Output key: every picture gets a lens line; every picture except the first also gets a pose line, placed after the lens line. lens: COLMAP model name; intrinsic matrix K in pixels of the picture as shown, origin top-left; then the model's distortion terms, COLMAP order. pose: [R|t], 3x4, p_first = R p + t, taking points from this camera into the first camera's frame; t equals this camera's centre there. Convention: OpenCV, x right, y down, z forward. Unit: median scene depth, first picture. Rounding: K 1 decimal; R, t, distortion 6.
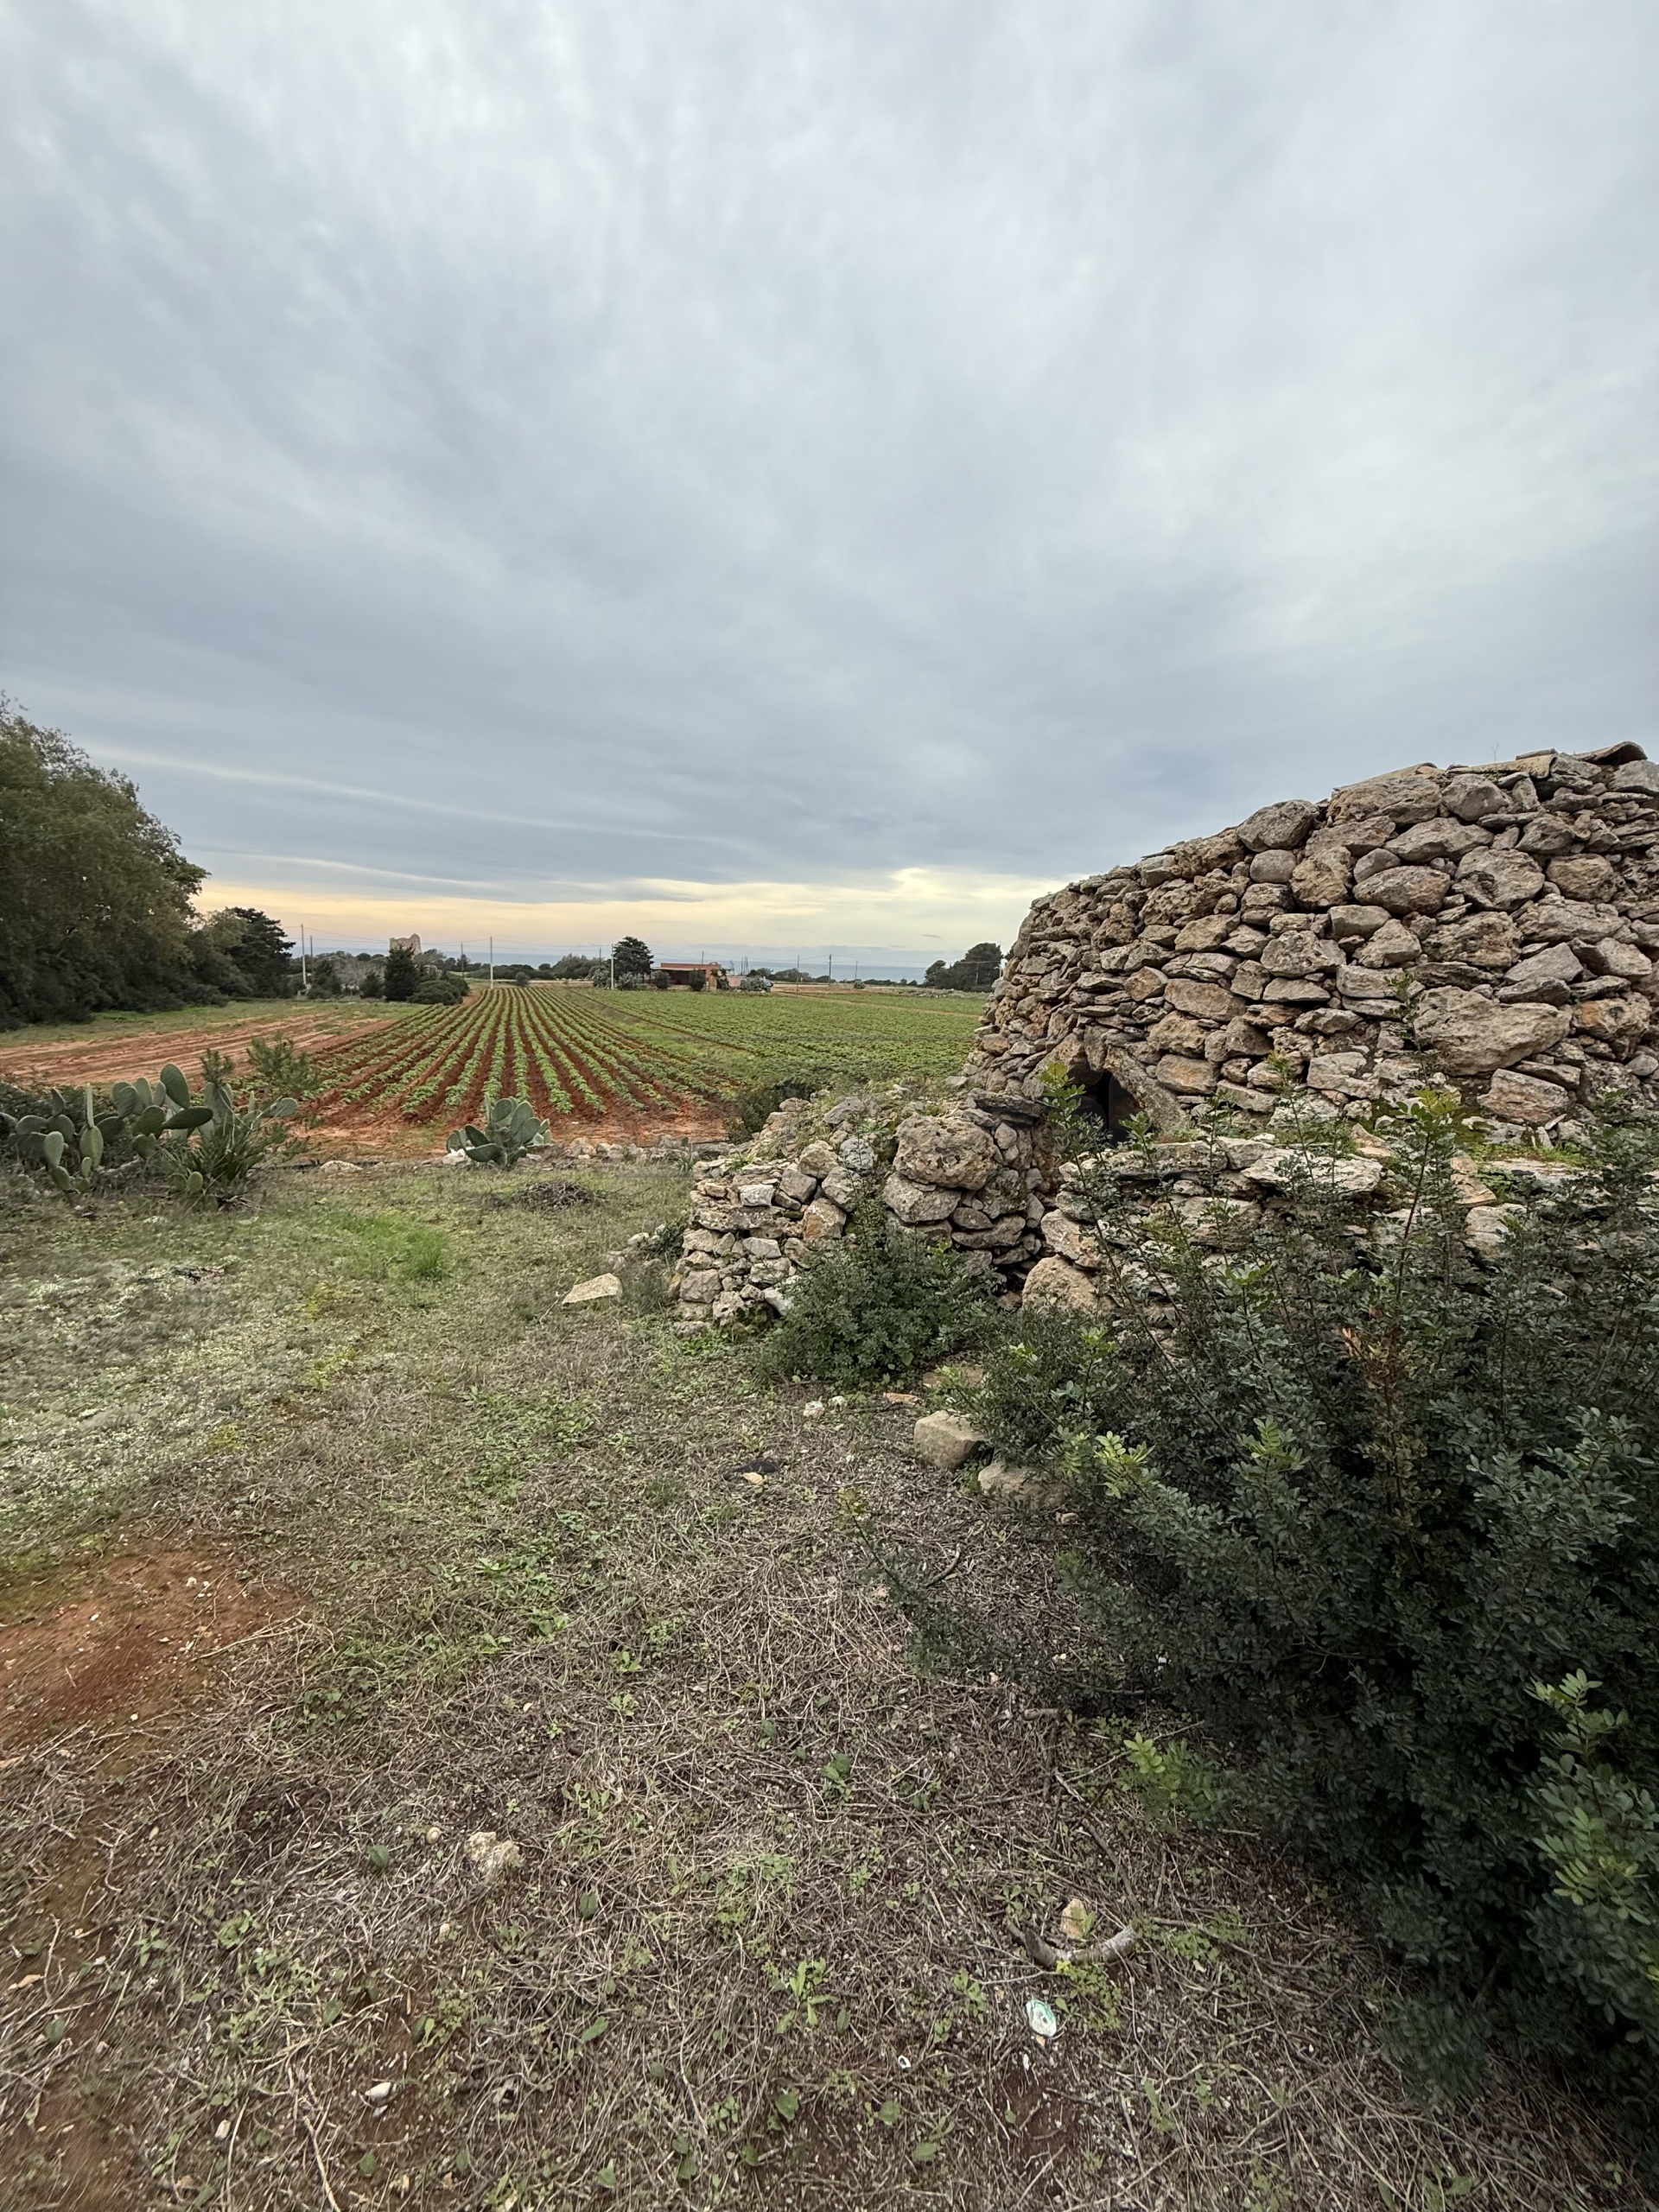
lens RADIAL K [[879.4, 0, 826.9], [0, 879.4, 1113.4], [0, 0, 1]] dist [-0.000368, 0.000157]
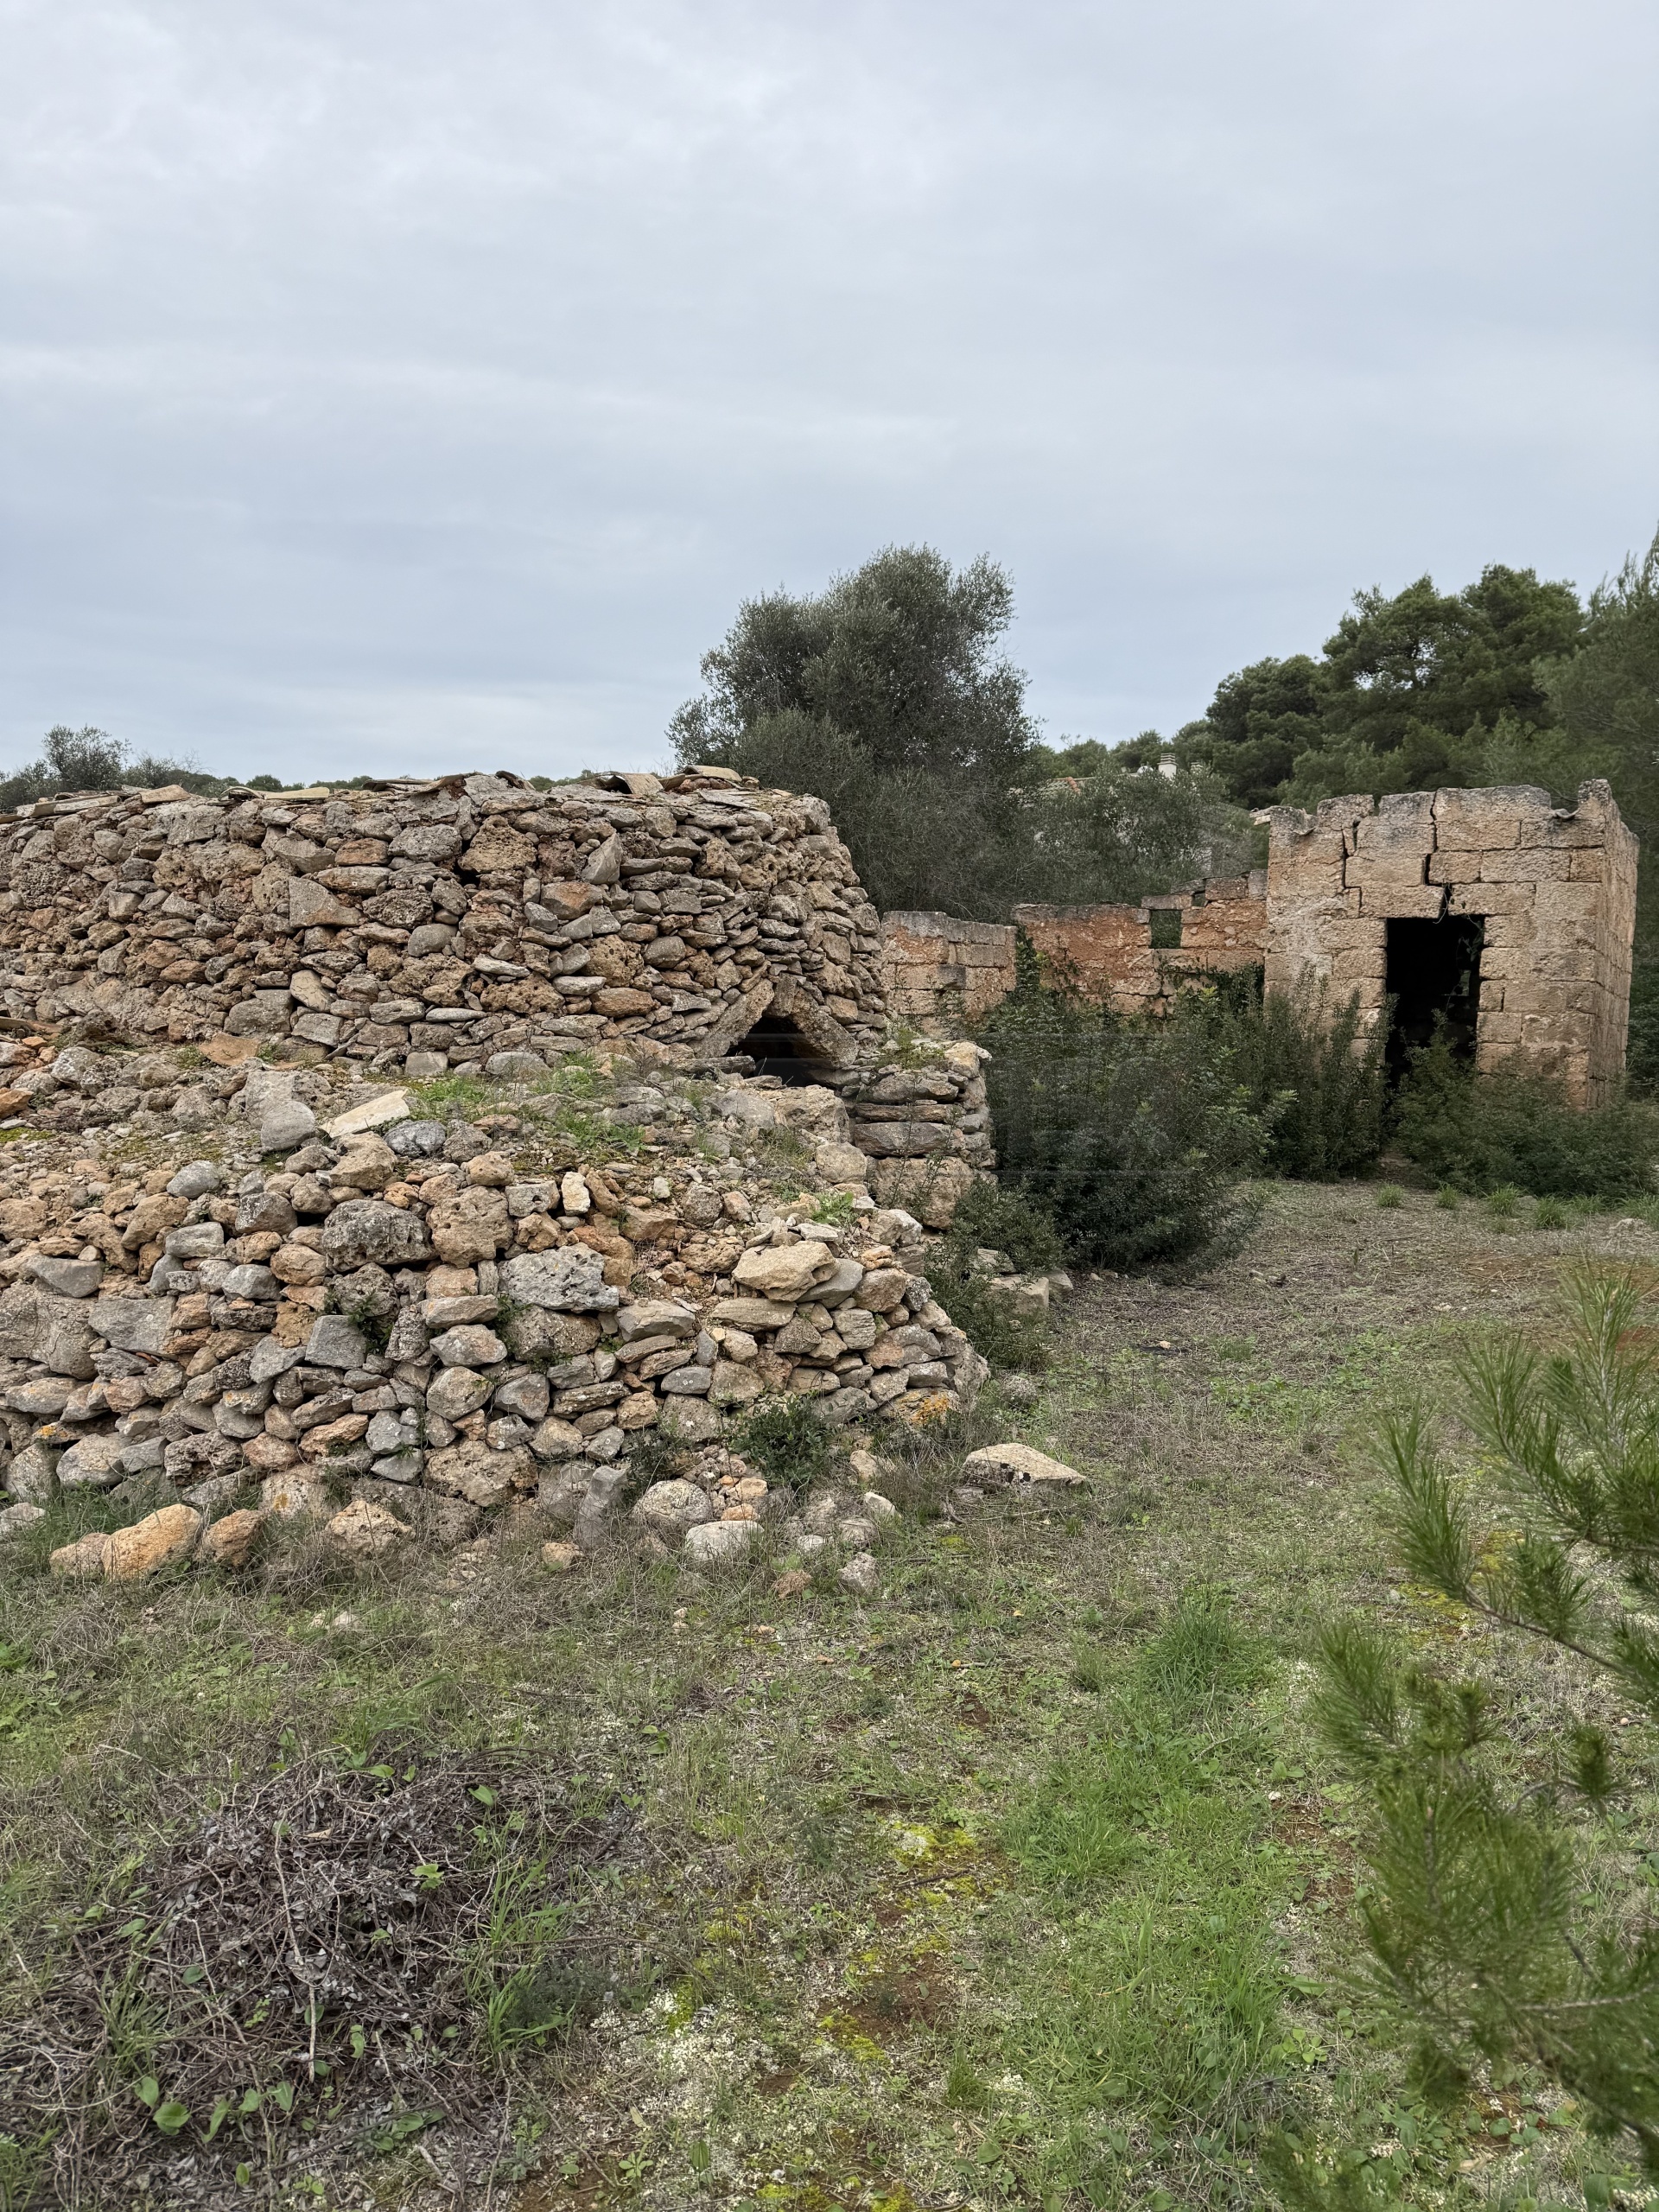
lens RADIAL K [[1541.8, 0, 835.2], [0, 1541.8, 1108.3], [0, 0, 1]] dist [0.095708, -0.101089]
pose [[-0.571747, -0.120786, 0.811490, -1.044716], [0.060128, 0.980274, 0.188273, -0.241269], [-0.818224, 0.156438, -0.553206, 1.702020]]
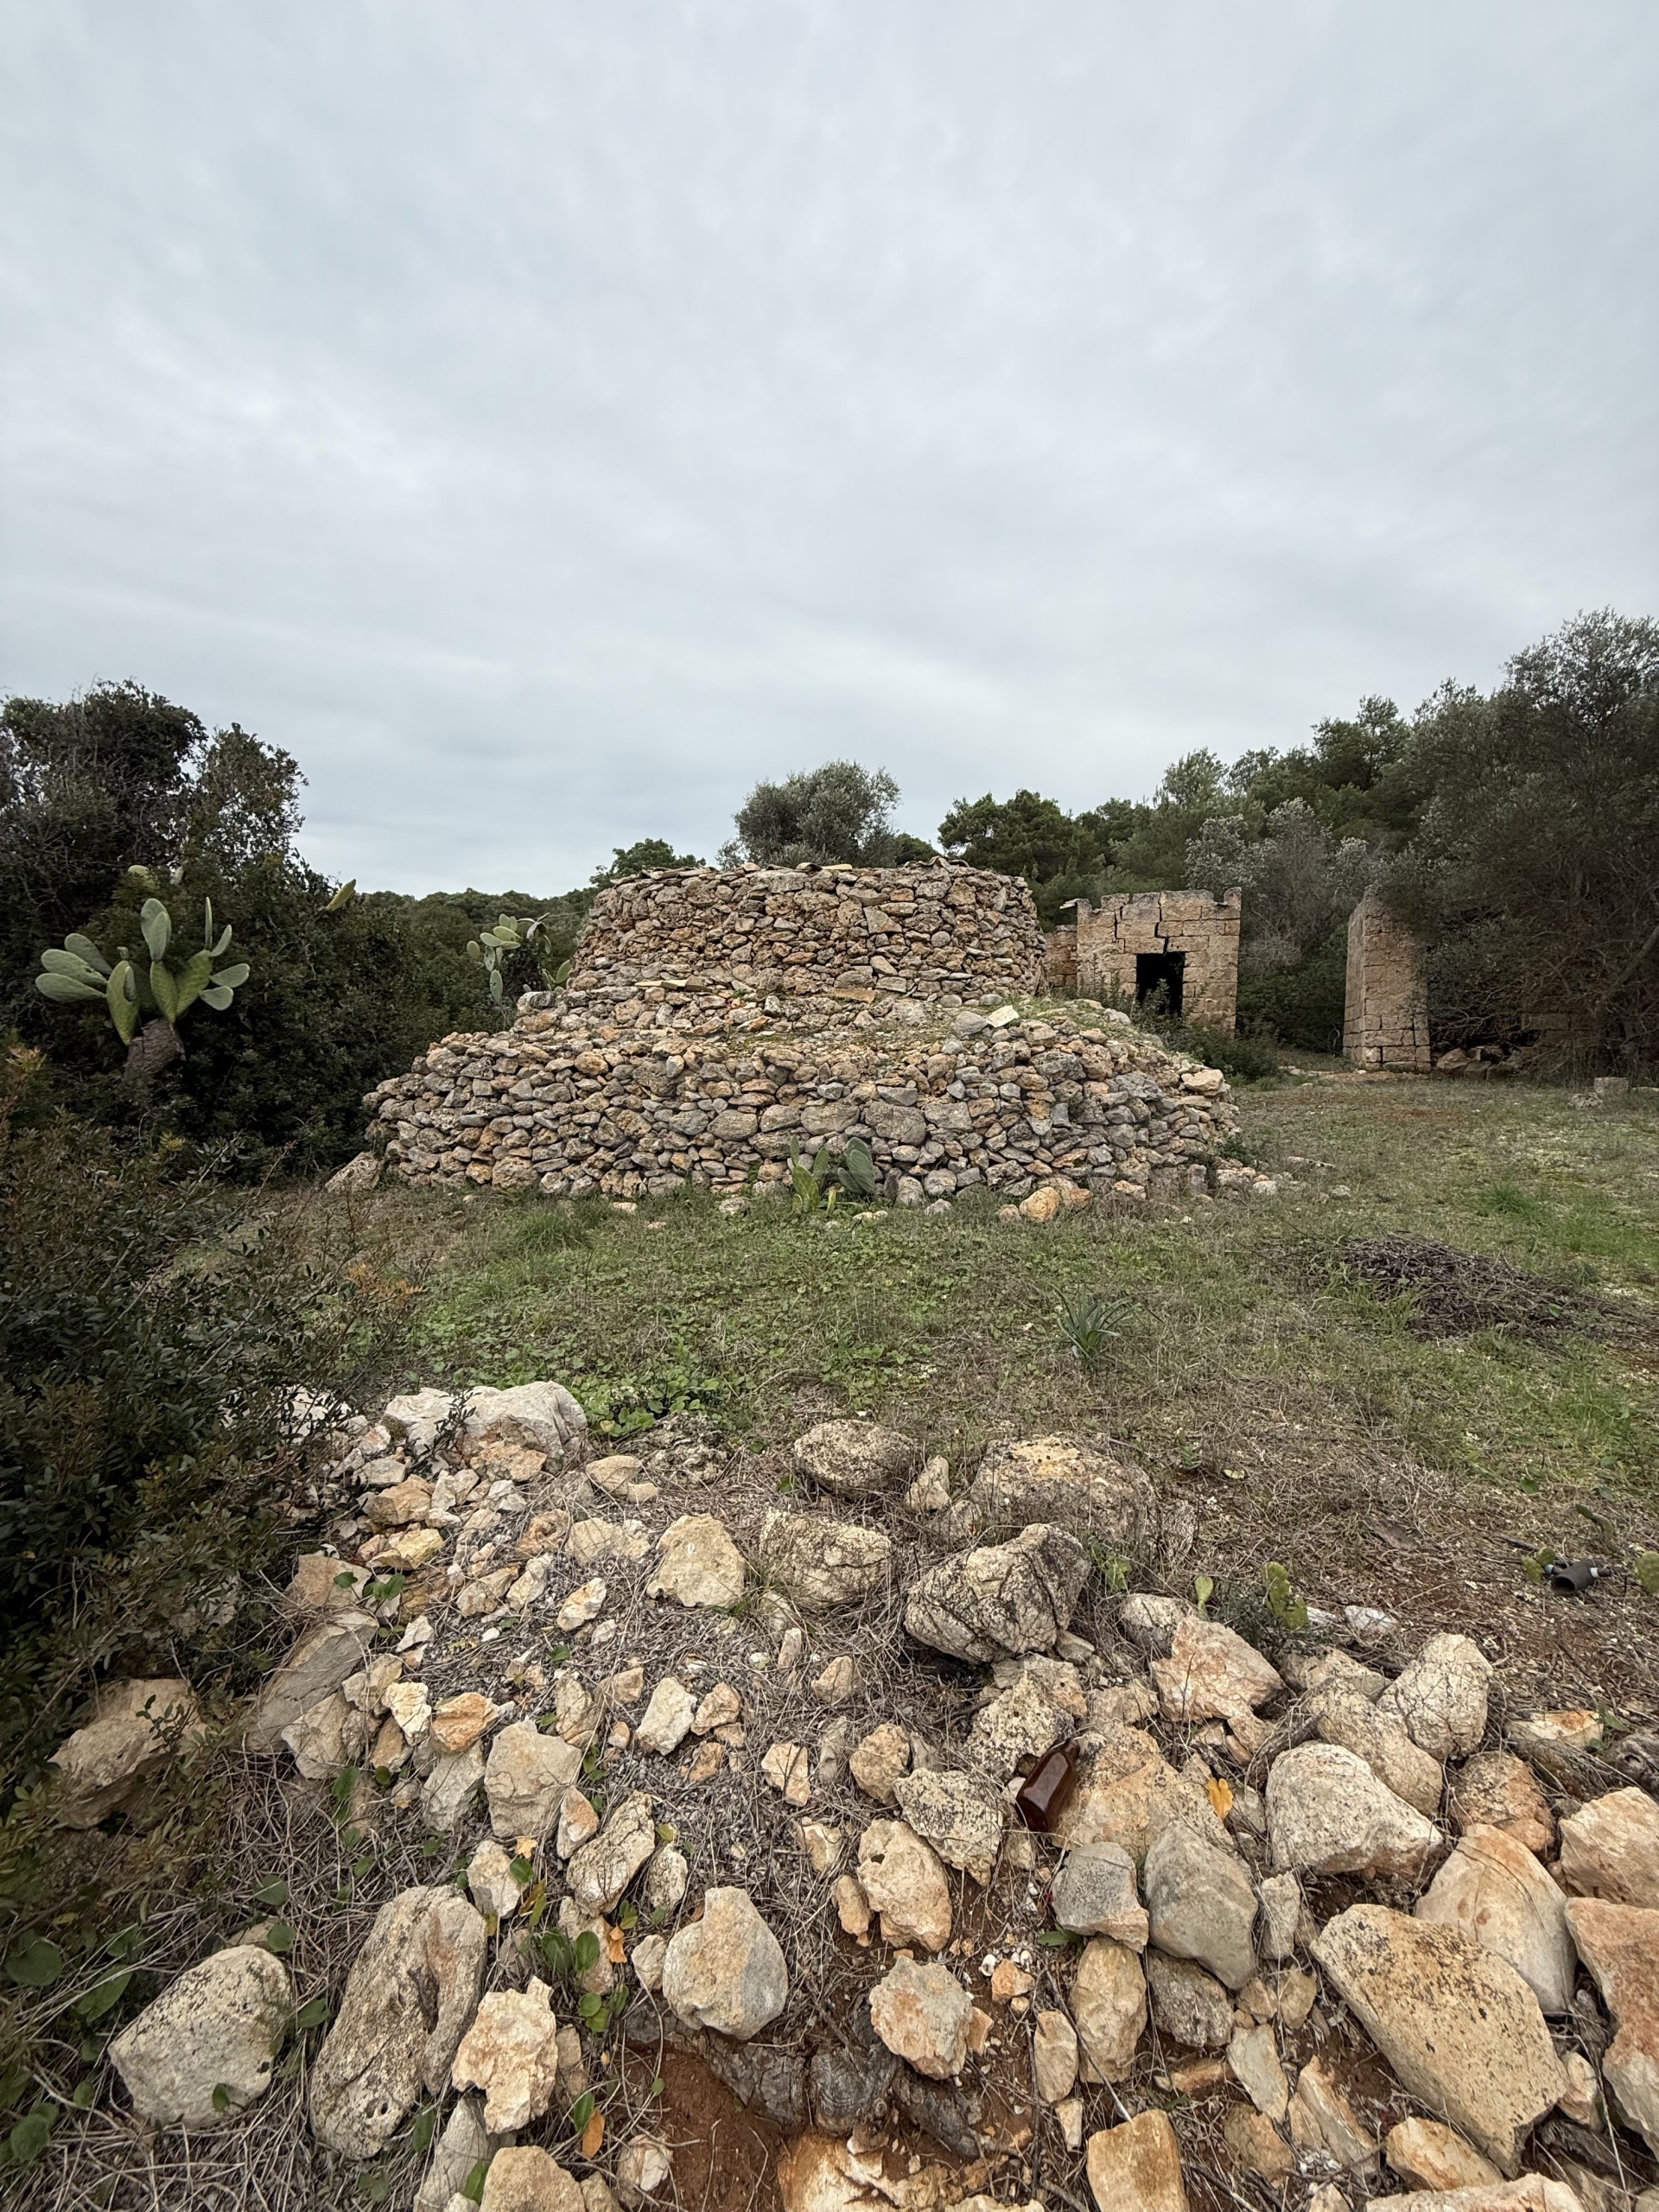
lens RADIAL K [[879.4, 0, 833.4], [0, 879.4, 1105.5], [0, 0, 1]] dist [-0.000368, 0.000157]
pose [[-0.756846, -0.109262, 0.644395, -0.599388], [0.048555, 0.973804, 0.222144, -0.218671], [-0.651787, 0.199418, -0.731715, 2.501664]]
